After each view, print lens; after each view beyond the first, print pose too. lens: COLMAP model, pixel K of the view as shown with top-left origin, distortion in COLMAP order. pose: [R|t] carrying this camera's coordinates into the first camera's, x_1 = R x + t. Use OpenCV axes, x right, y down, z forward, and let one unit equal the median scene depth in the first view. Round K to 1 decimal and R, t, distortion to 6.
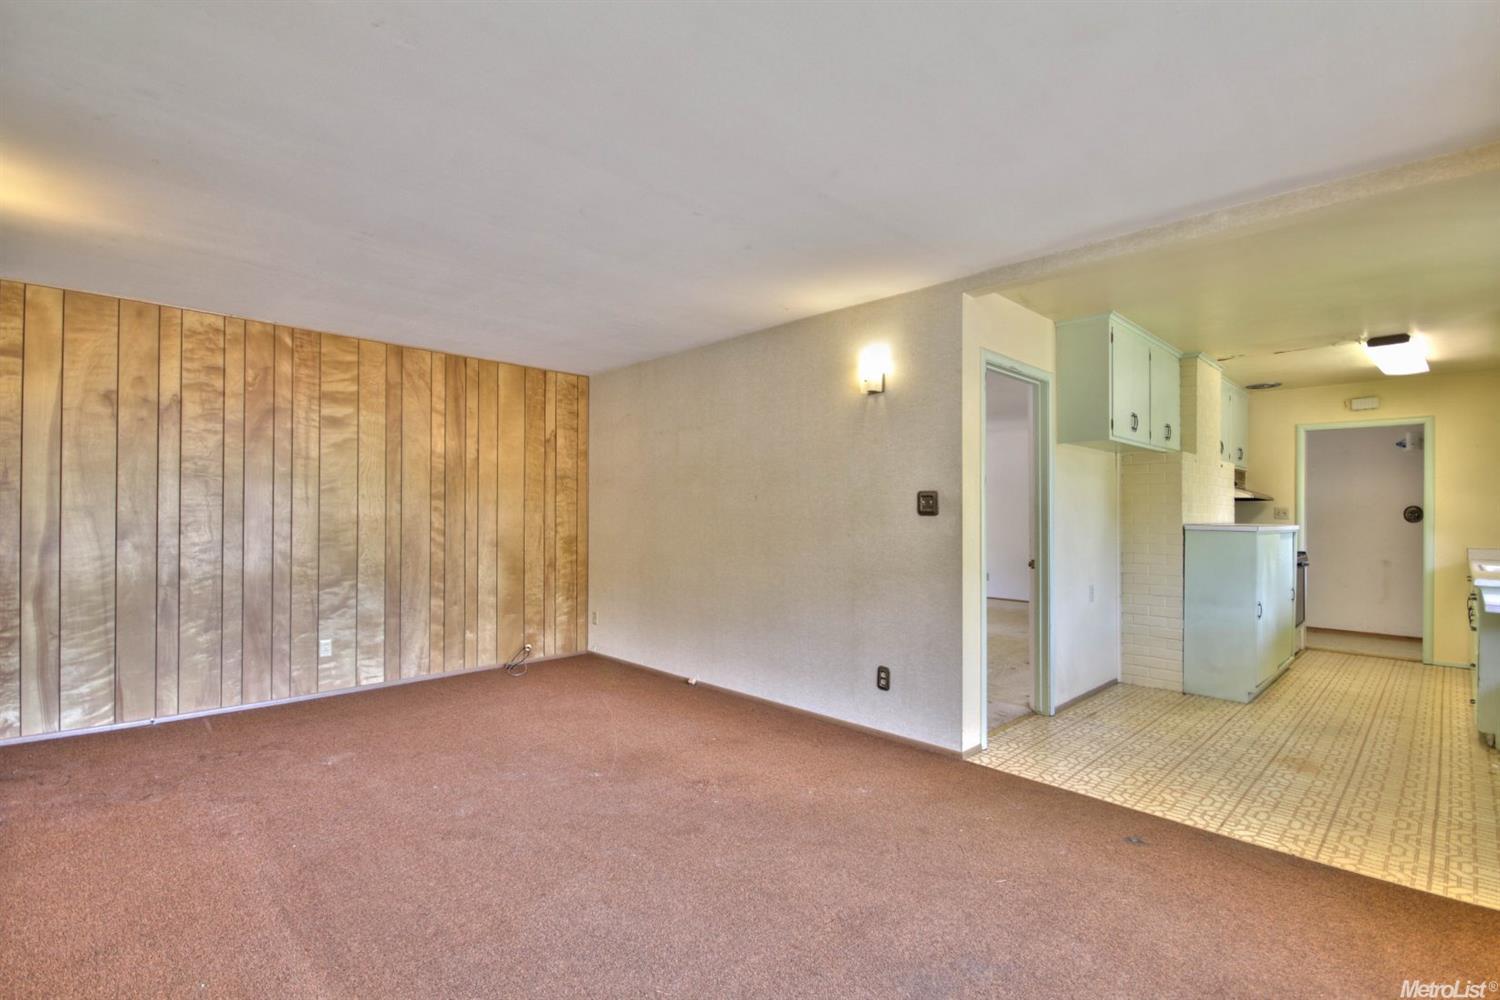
lens RADIAL K [[708.7, 0, 730.2], [0, 708.7, 508.0], [0, 0, 1]] dist [0.008764, -0.010328]
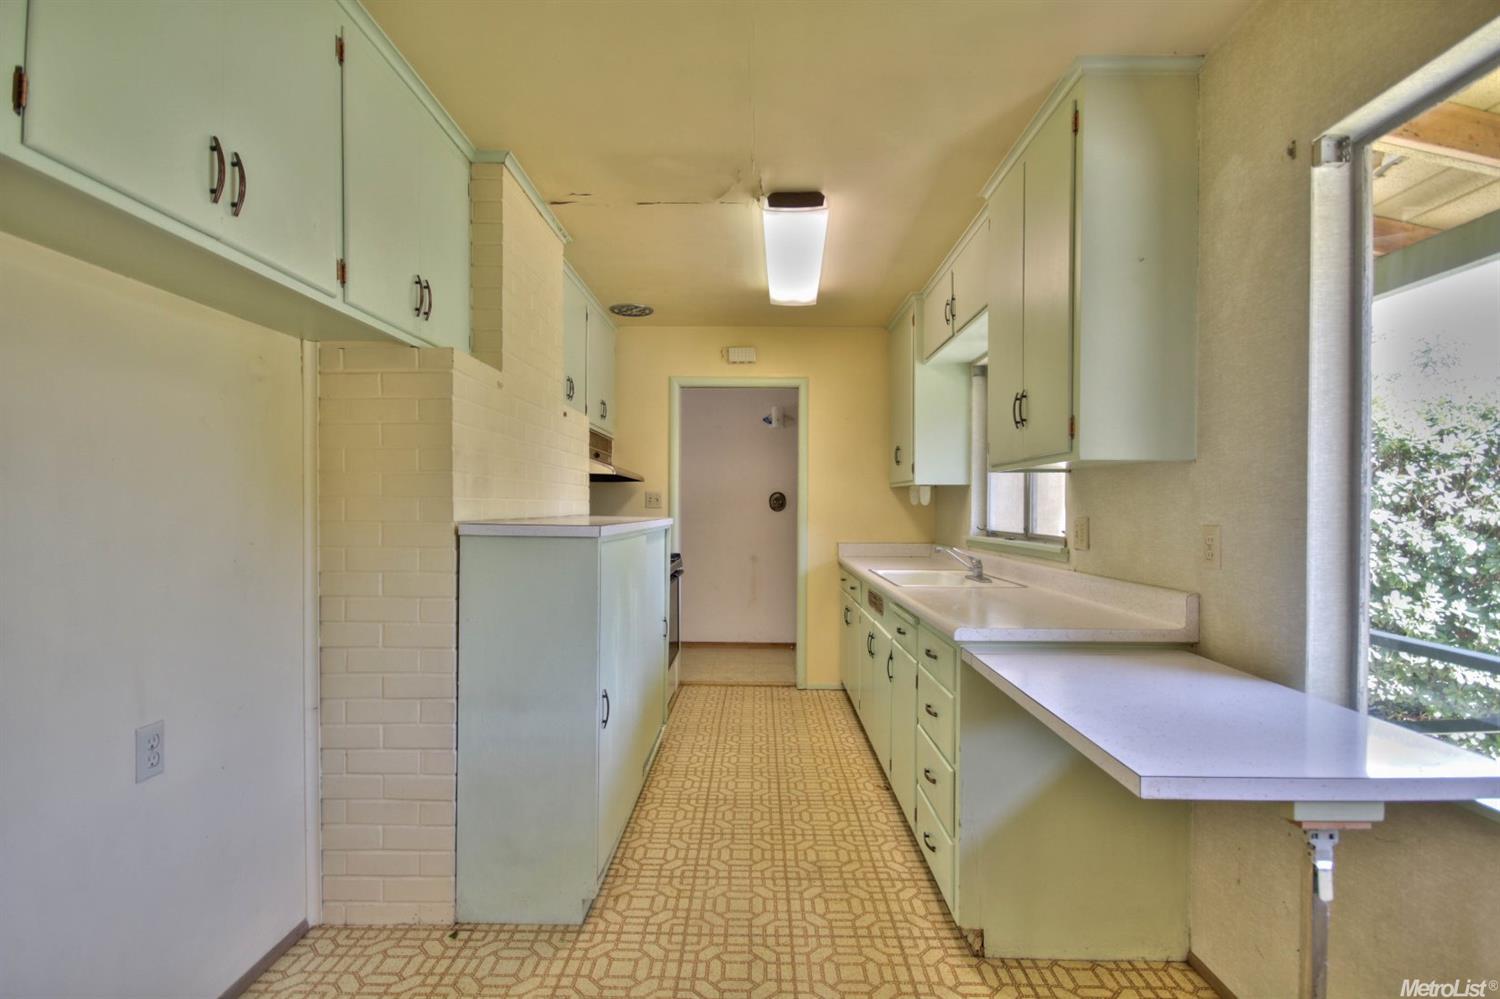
lens RADIAL K [[708.7, 0, 756.8], [0, 708.7, 508.3], [0, 0, 1]] dist [0.008764, -0.010328]
pose [[0.700173, -0.006810, 0.713941, 0.375916], [-0.003481, 0.999910, 0.012951, 0.006580], [-0.713965, -0.011554, 0.700086, 0.470475]]
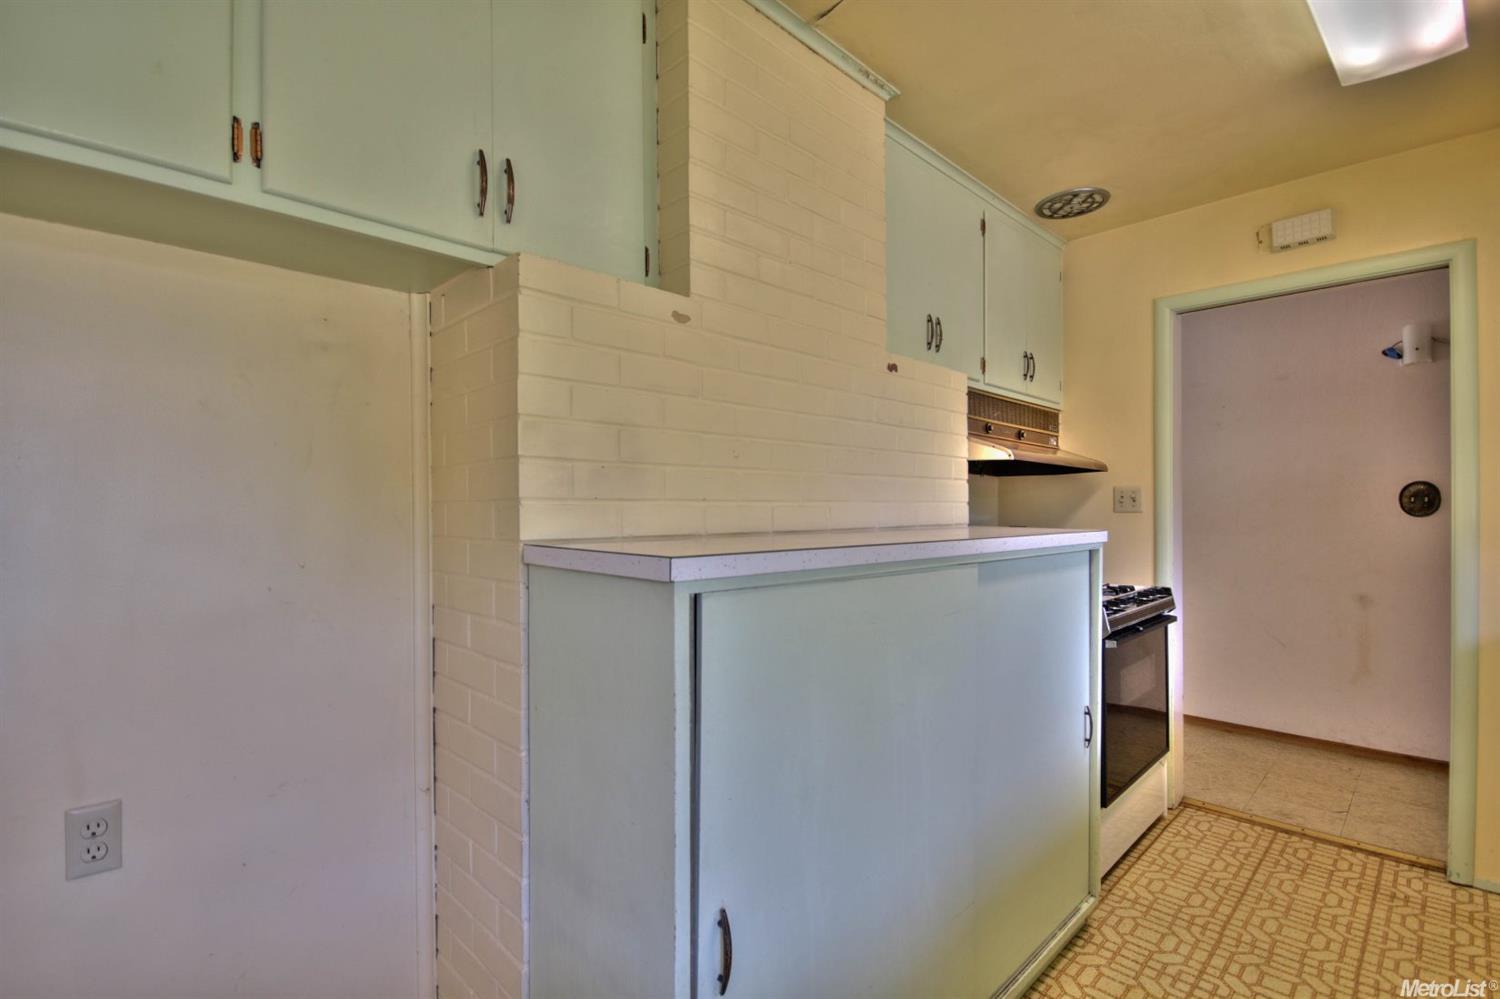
lens RADIAL K [[708.7, 0, 733.9], [0, 708.7, 506.1], [0, 0, 1]] dist [0.008764, -0.010328]
pose [[0.999920, -0.011001, 0.006232, 0.576580], [0.010976, 0.999932, 0.003959, 0.007604], [-0.006275, -0.003890, 0.999973, 0.606424]]
